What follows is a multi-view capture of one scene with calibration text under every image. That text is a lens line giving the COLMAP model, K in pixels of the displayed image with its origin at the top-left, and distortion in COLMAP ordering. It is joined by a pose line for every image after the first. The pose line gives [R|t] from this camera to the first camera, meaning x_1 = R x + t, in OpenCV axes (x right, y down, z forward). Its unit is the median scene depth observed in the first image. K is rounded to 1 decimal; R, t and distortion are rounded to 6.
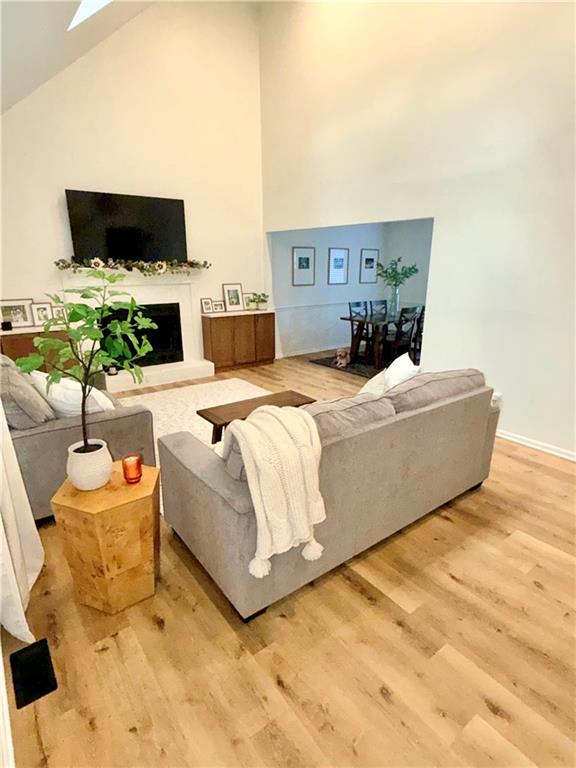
lens RADIAL K [[420.4, 0, 287.8], [0, 420.4, 383.9], [0, 0, 1]] dist [0.002773, -0.000033]
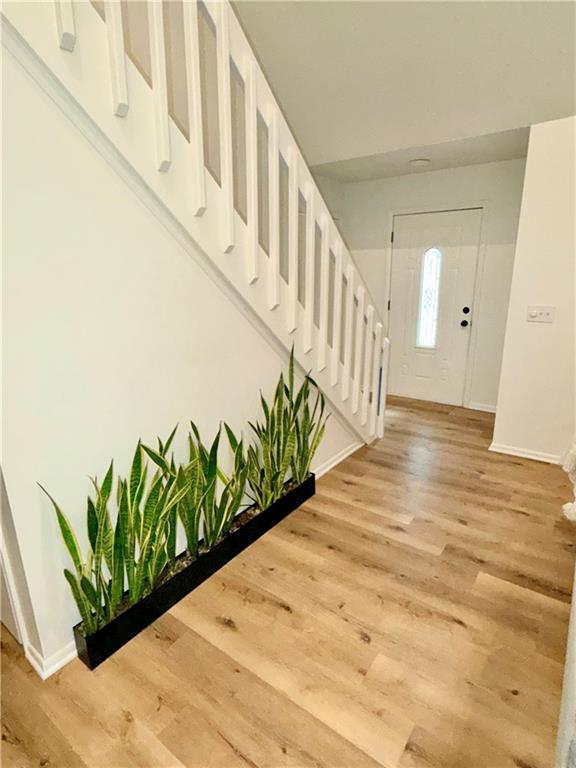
lens RADIAL K [[420.4, 0, 287.9], [0, 420.4, 382.3], [0, 0, 1]] dist [0.002773, -0.000033]
pose [[-0.960744, 0.077333, -0.266441, 1.023697], [-0.073096, 0.855878, 0.511986, -0.374633], [0.267634, 0.511363, -0.816627, 1.532864]]
